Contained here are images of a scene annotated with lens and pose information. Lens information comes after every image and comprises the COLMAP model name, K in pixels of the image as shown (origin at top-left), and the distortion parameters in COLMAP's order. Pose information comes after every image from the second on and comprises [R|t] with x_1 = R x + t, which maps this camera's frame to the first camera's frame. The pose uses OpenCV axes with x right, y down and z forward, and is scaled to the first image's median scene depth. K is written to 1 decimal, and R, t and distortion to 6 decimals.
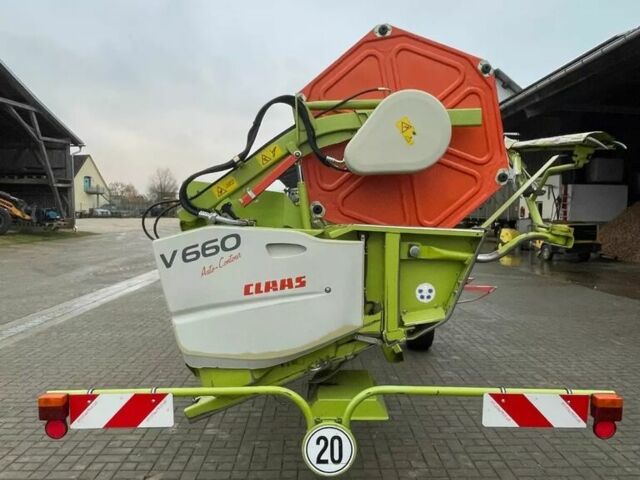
lens RADIAL K [[503.8, 0, 320.0], [0, 503.8, 240.0], [0, 0, 1]] dist [-0.005471, -0.007666]
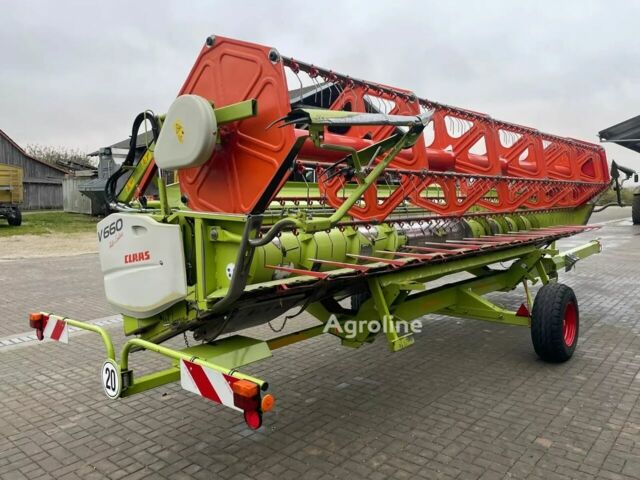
lens RADIAL K [[491.9, 0, 320.0], [0, 491.9, 240.0], [0, 0, 1]] dist [0.045710, -0.005819]
pose [[0.756574, 0.027963, -0.653310, 1.124567], [-0.014660, 0.999559, 0.025807, 0.003220], [0.653744, -0.009947, 0.756651, 0.316495]]
